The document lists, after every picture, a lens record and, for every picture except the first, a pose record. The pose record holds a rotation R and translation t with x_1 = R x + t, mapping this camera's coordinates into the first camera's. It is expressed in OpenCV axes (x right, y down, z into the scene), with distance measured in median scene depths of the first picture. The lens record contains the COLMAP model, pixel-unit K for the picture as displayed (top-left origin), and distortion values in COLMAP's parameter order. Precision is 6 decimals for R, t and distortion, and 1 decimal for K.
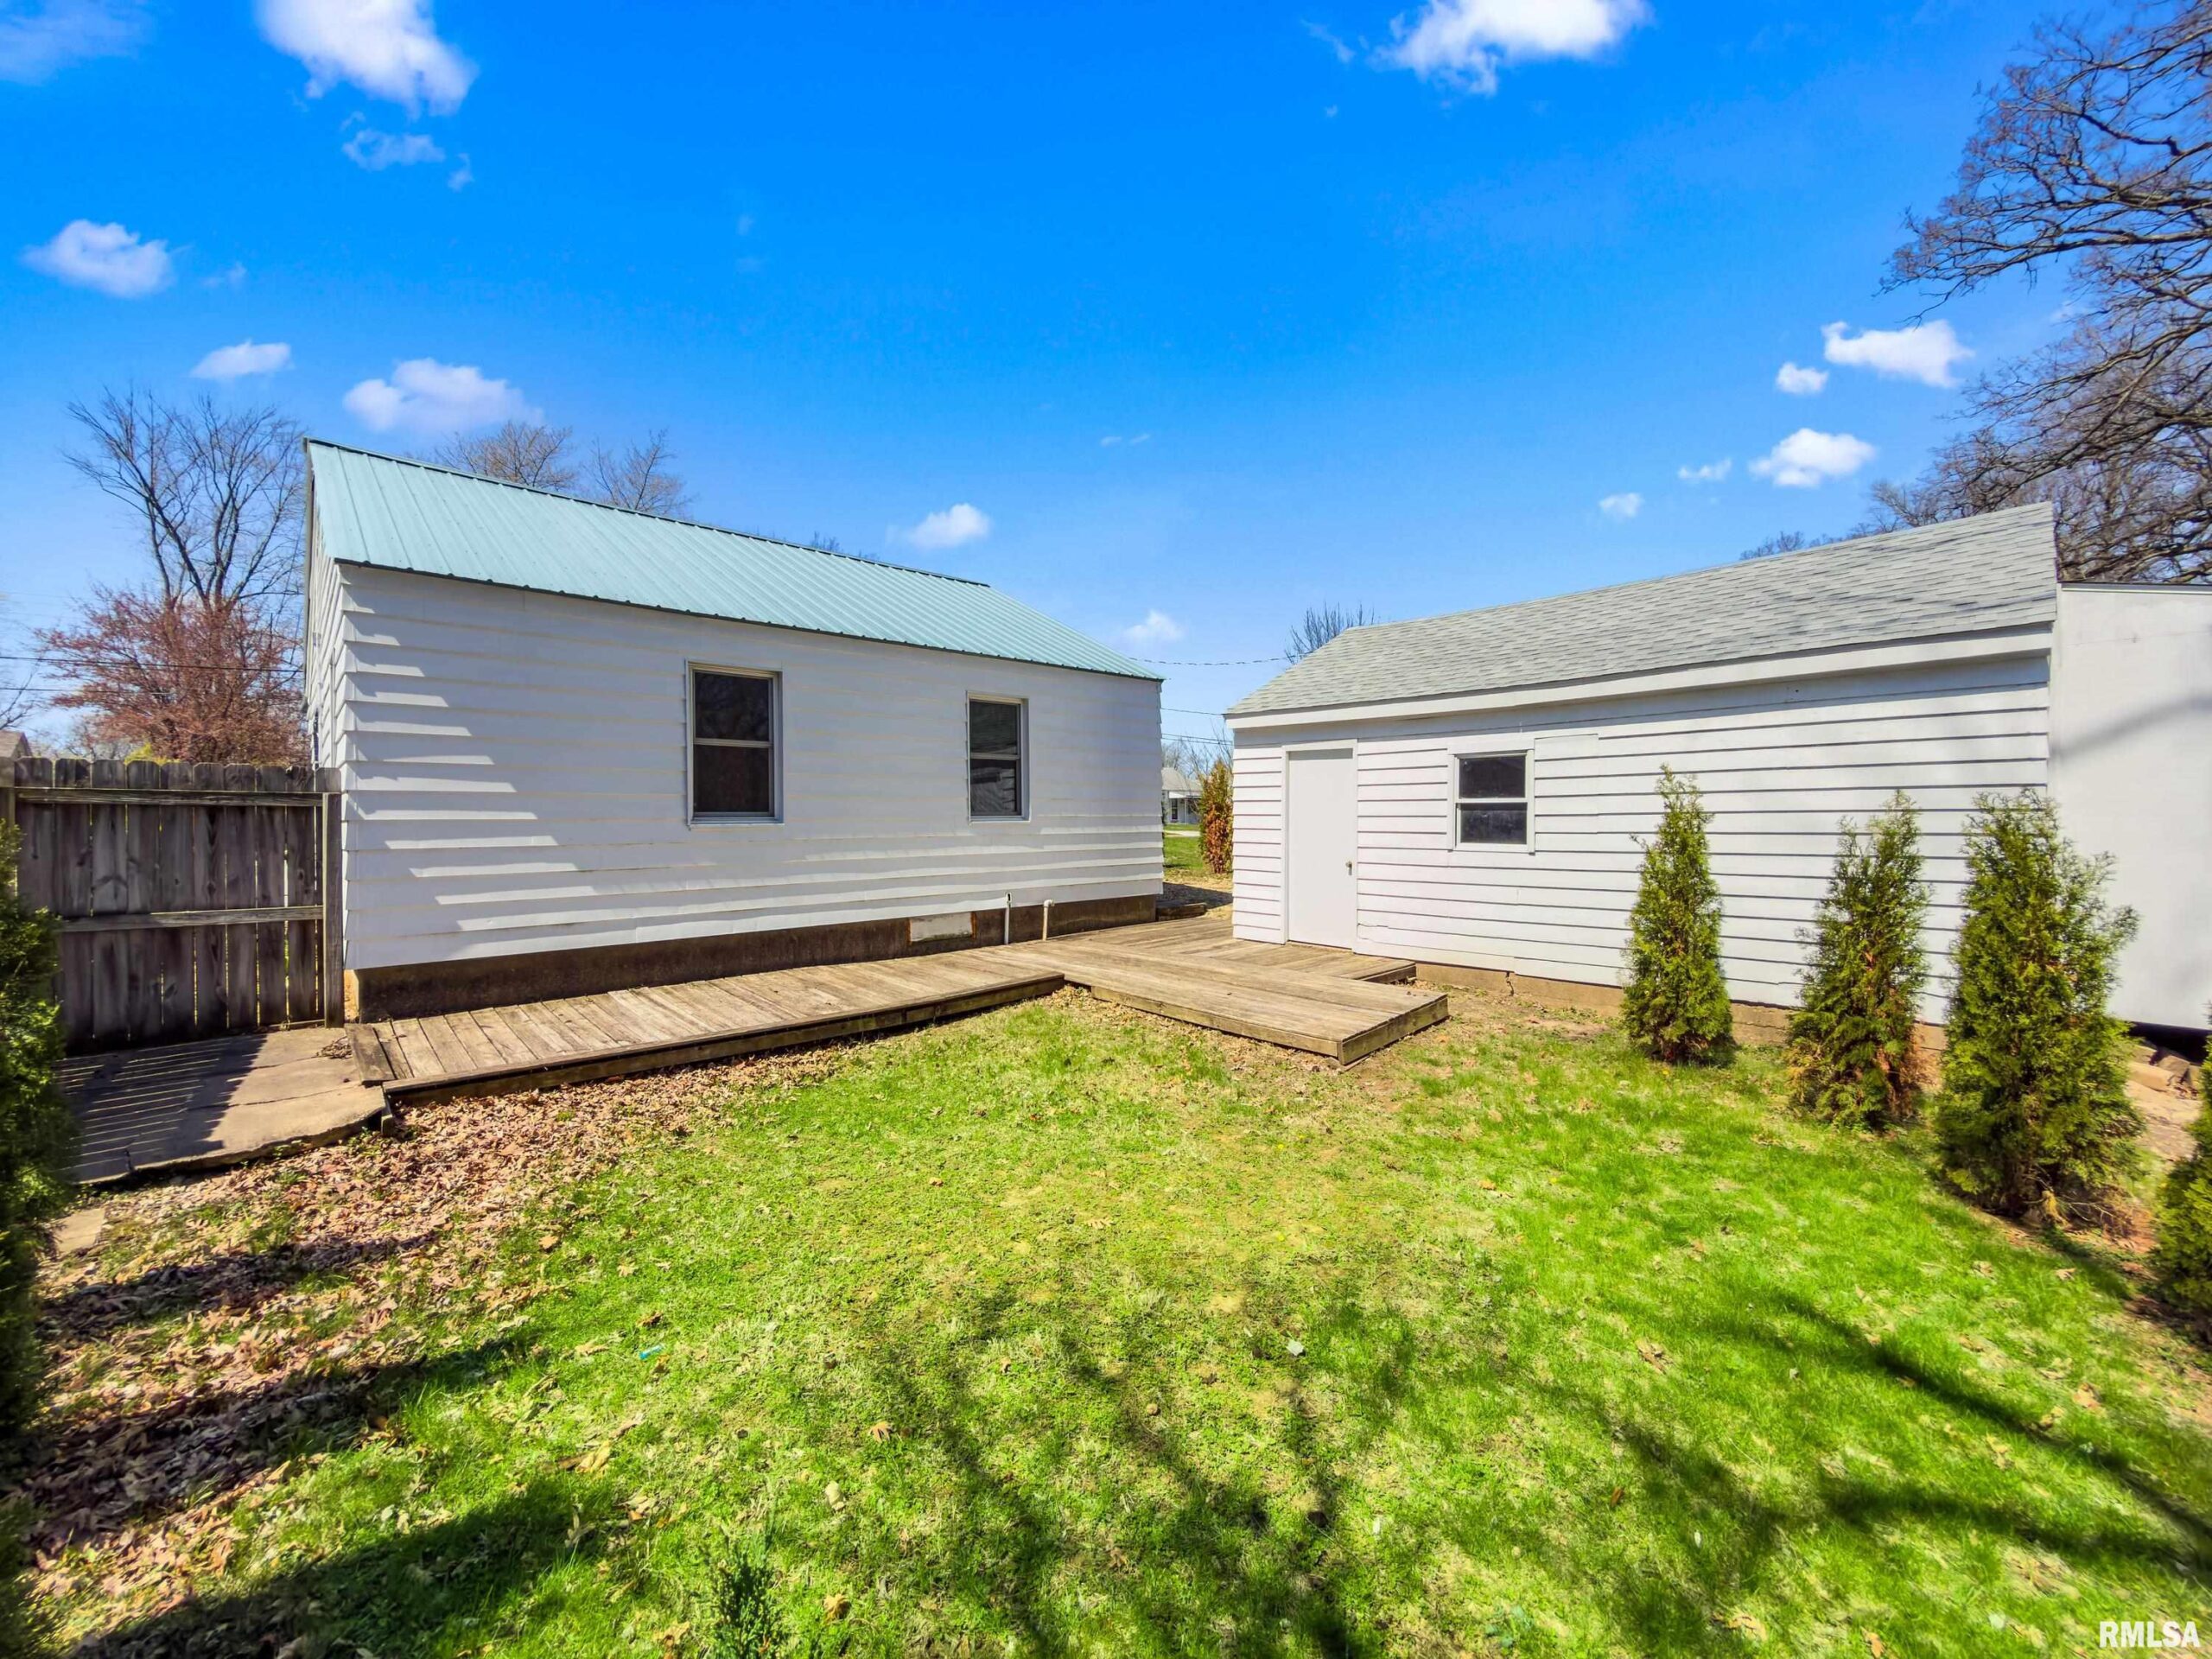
lens RADIAL K [[888.3, 0, 1106.0], [0, 888.3, 829.5], [0, 0, 1]] dist [0.000624, 0.000023]
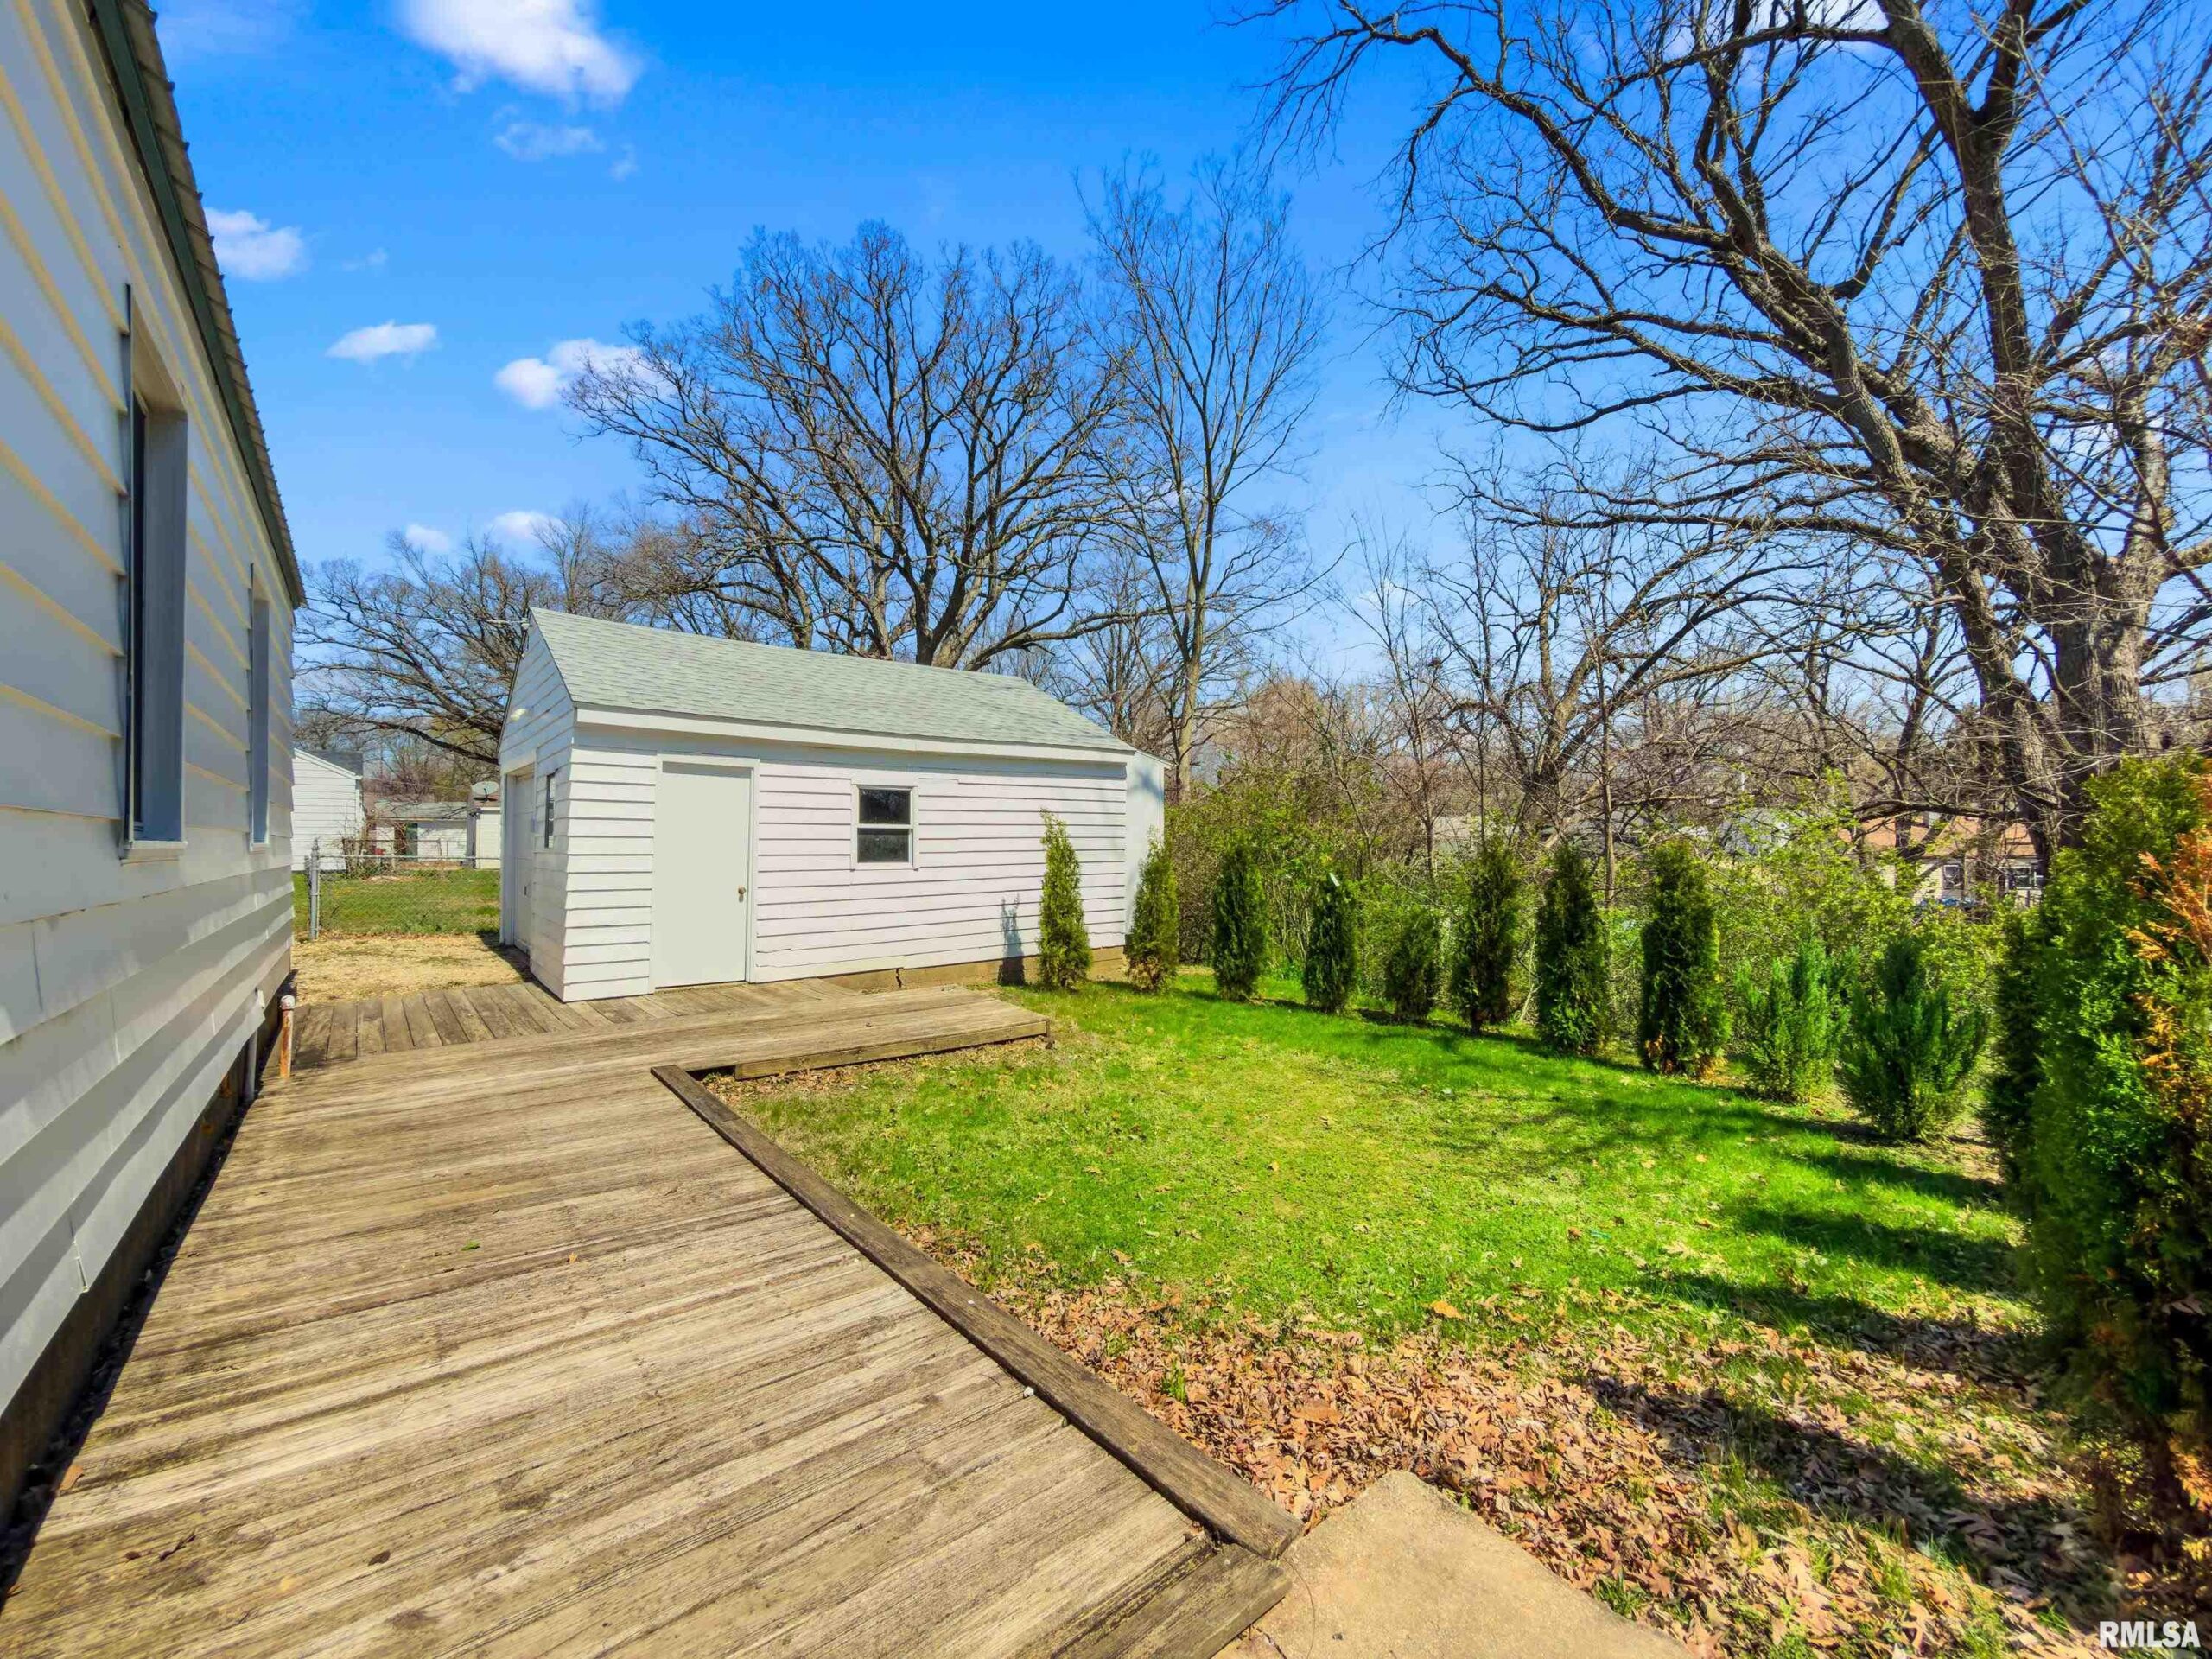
lens RADIAL K [[888.3, 0, 1106.0], [0, 888.3, 829.5], [0, 0, 1]] dist [0.000624, 0.000023]
pose [[0.052434, 0.021965, 0.998383, -0.944322], [0.020302, 0.999528, -0.023056, 0.006182], [-0.998418, 0.021478, 0.051963, 0.835727]]
